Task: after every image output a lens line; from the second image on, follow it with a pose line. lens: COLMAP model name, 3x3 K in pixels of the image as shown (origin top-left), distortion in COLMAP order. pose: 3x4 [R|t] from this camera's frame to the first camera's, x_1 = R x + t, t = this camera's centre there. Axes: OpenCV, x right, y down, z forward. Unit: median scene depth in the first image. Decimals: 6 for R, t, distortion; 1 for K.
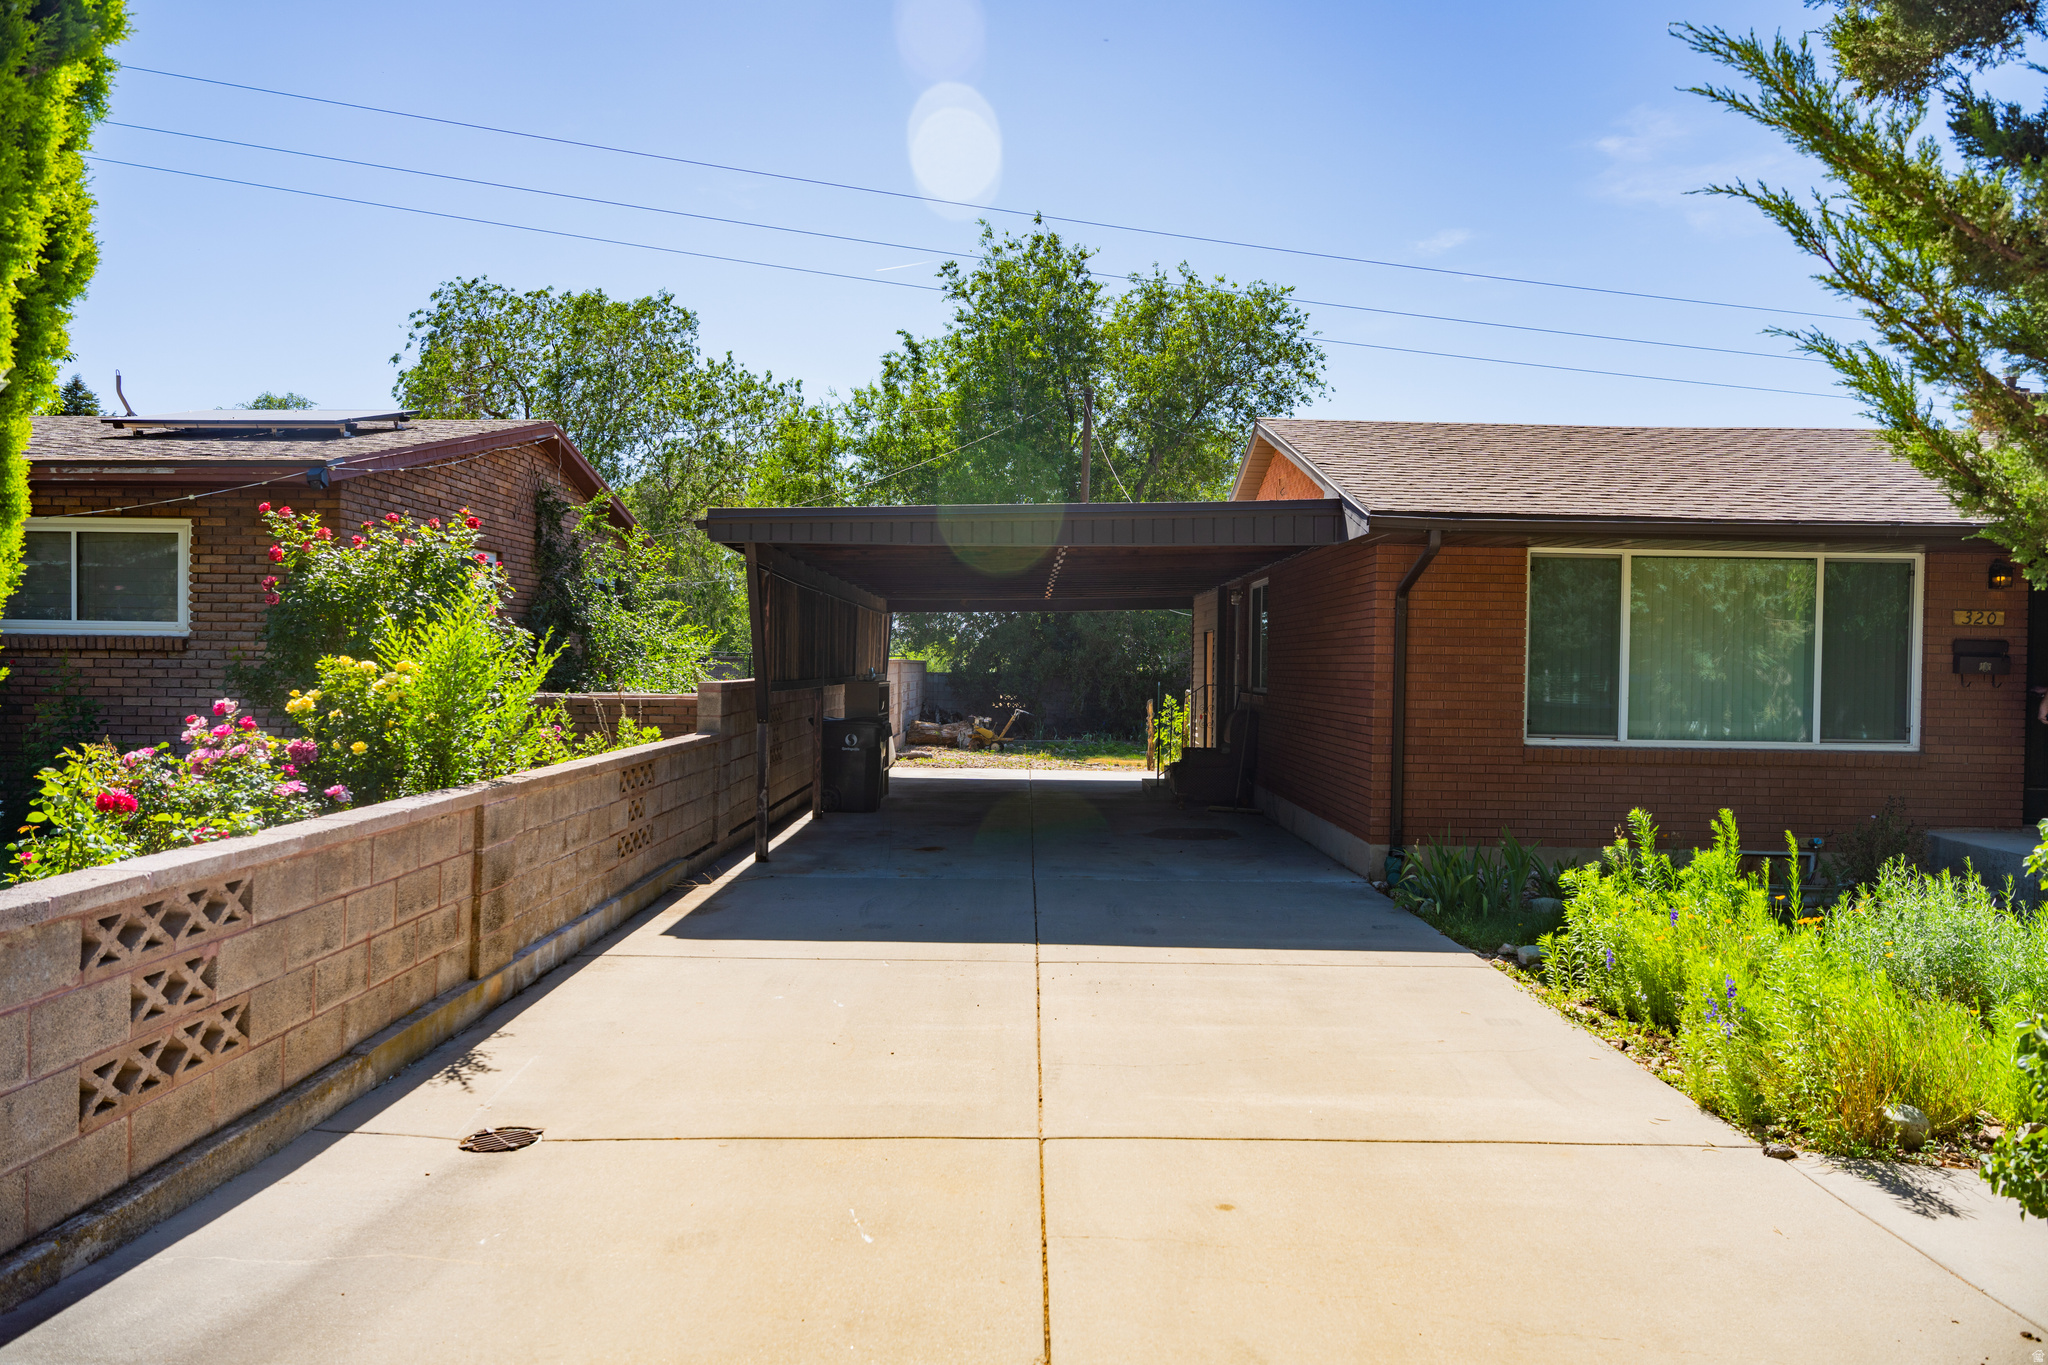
lens RADIAL K [[1363.3, 0, 1024.0], [0, 1363.3, 682.5], [0, 0, 1]] dist [0.002934, -0.010681]
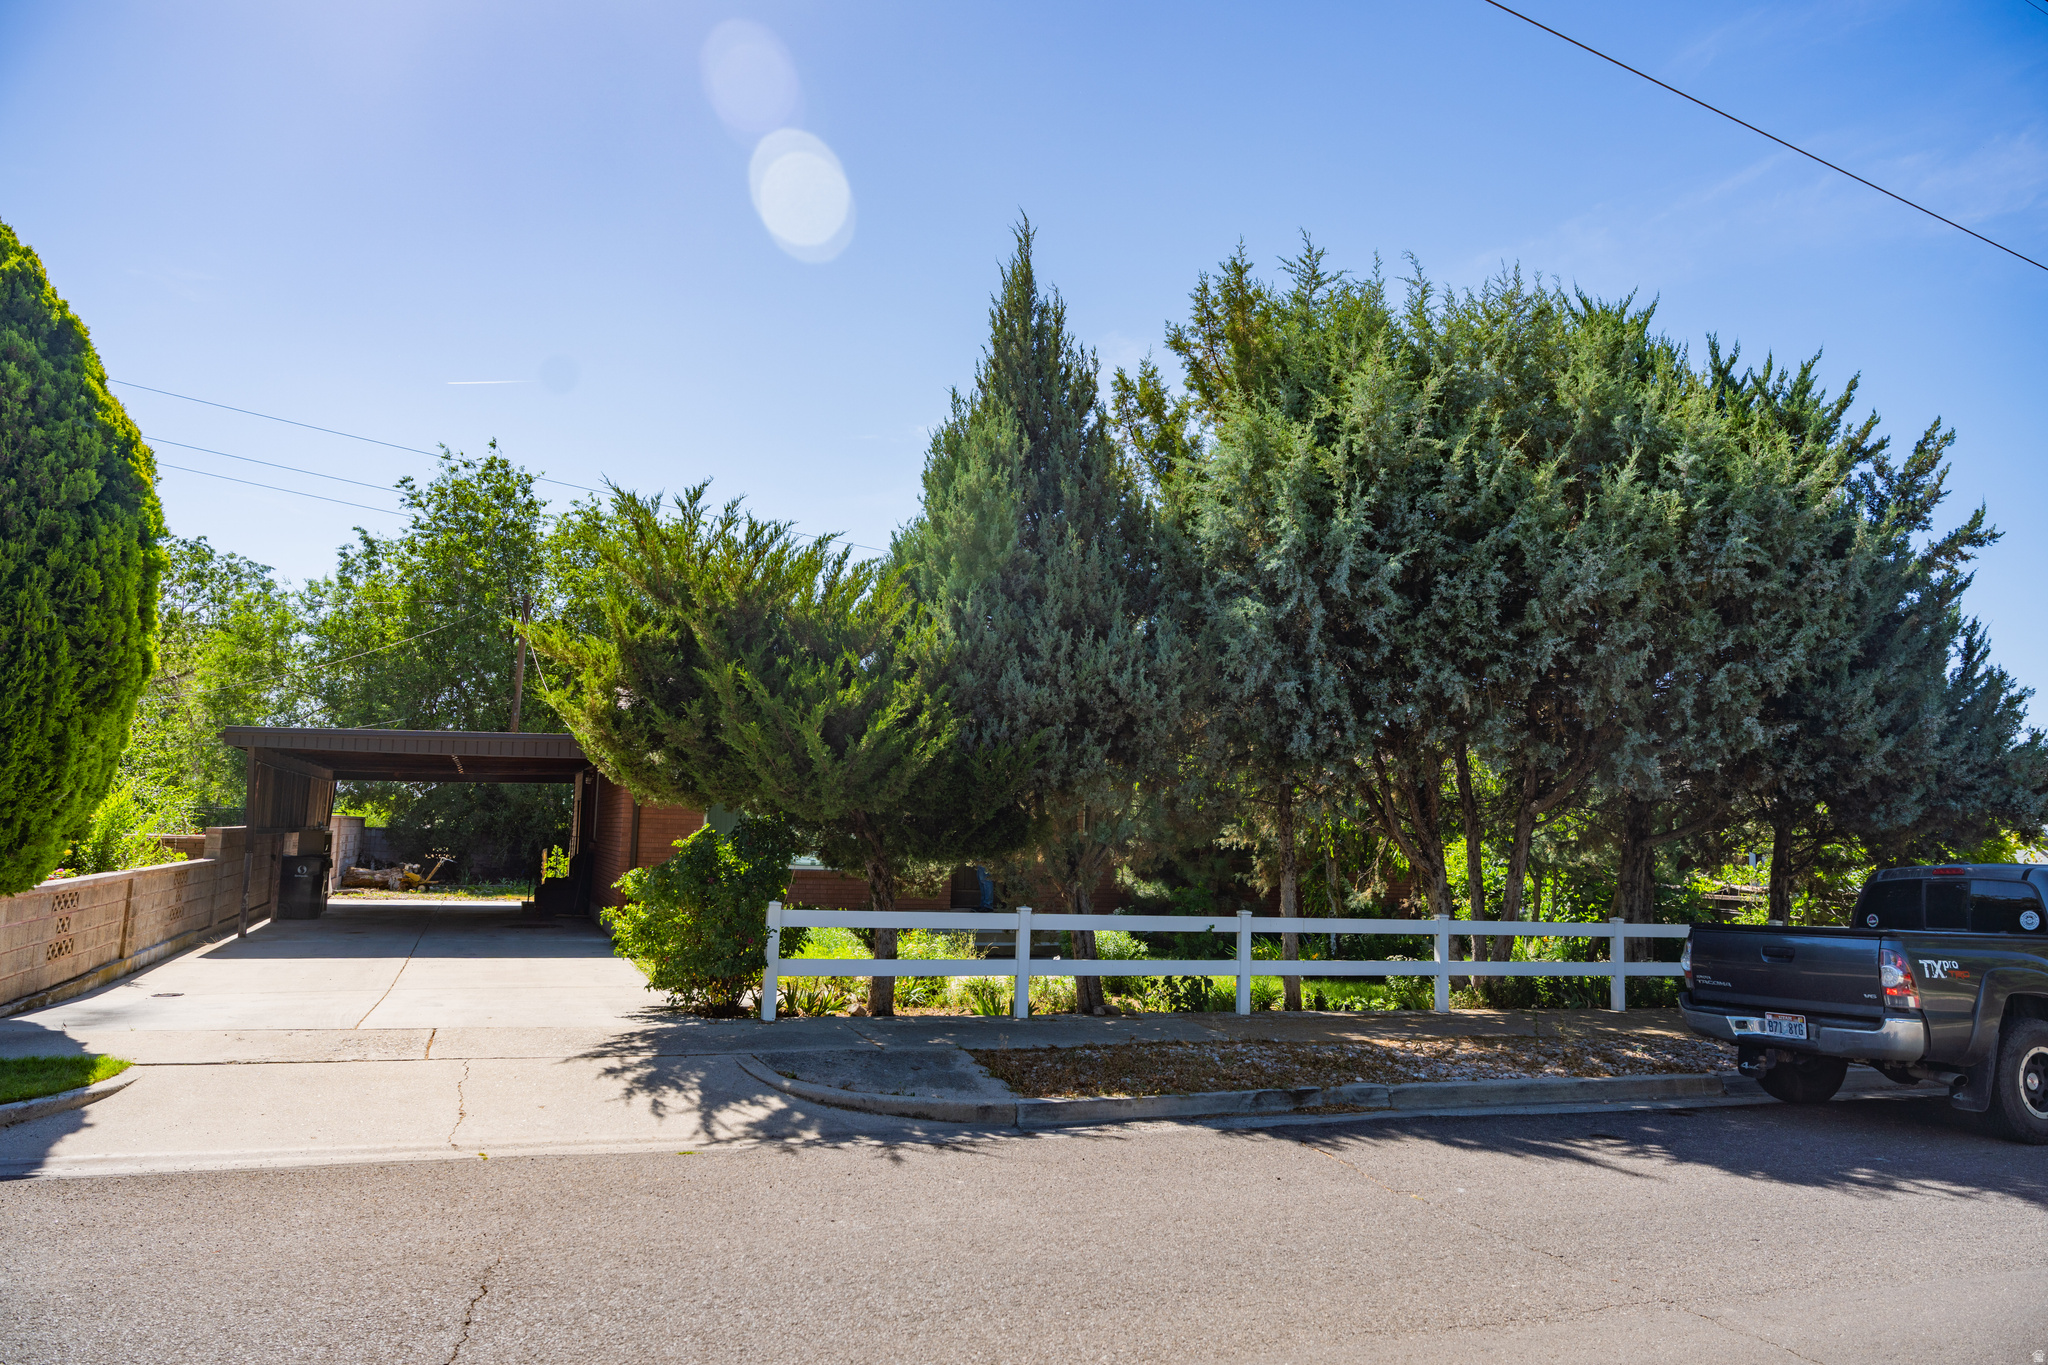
lens RADIAL K [[1363.3, 0, 1024.0], [0, 1363.3, 682.5], [0, 0, 1]] dist [0.002934, -0.010681]
pose [[0.930685, 0.047442, 0.362732, 0.025068], [-0.004380, 0.992929, -0.118628, 0.005516], [-0.365795, 0.108817, 0.924312, -0.302063]]
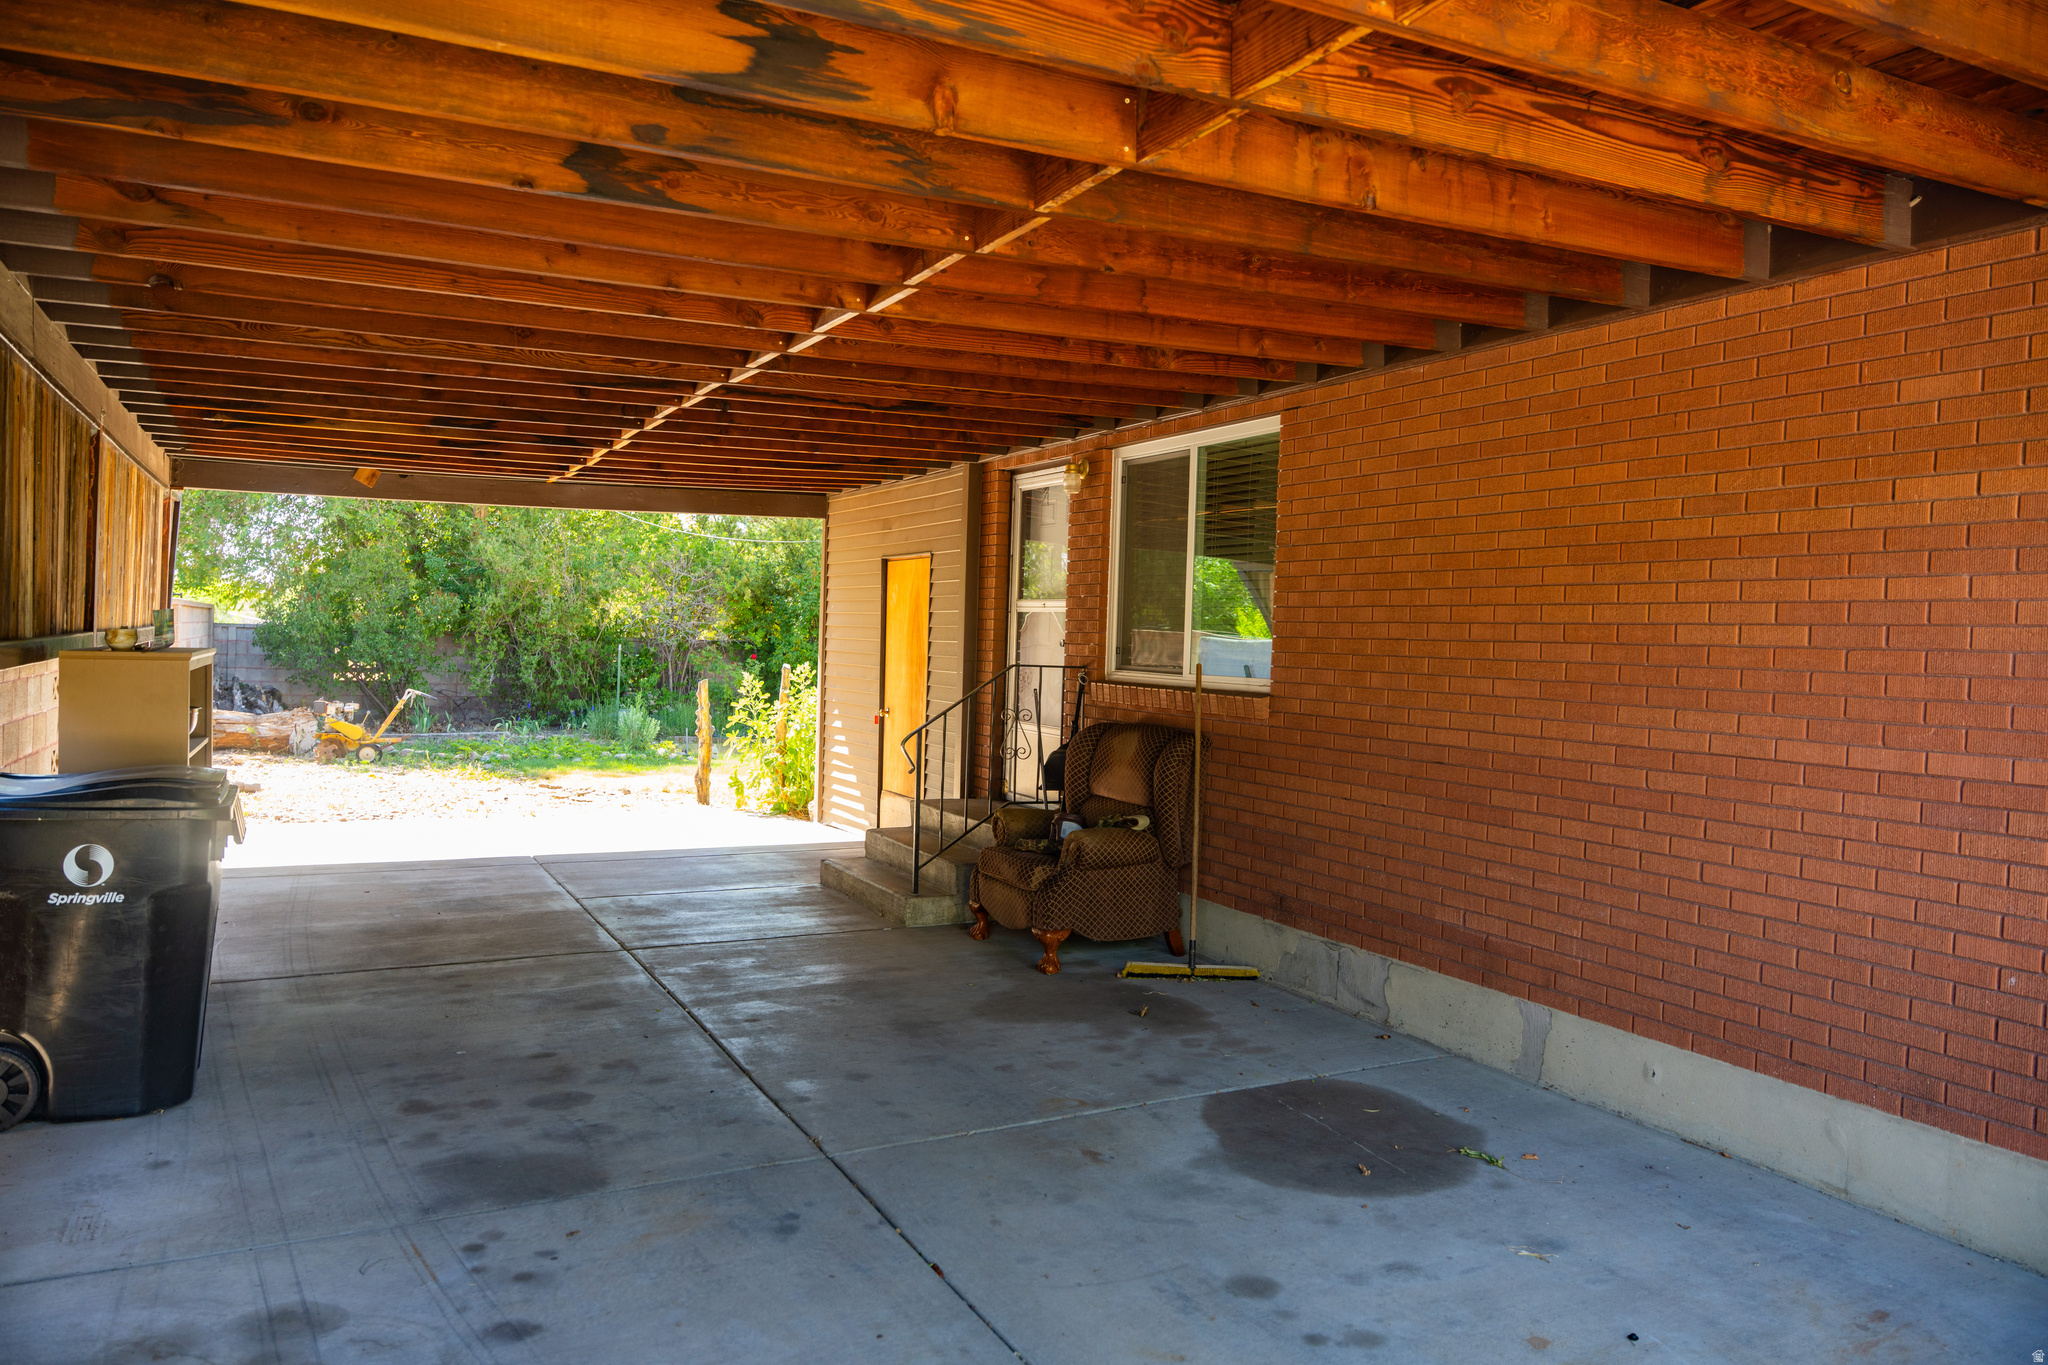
lens RADIAL K [[1363.3, 0, 1024.0], [0, 1363.3, 682.5], [0, 0, 1]] dist [0.002934, -0.010681]
pose [[0.883067, 0.000544, 0.469247, -0.039274], [-0.014618, 0.999546, 0.026350, -0.002371], [-0.469019, -0.030128, 0.882674, 0.297771]]
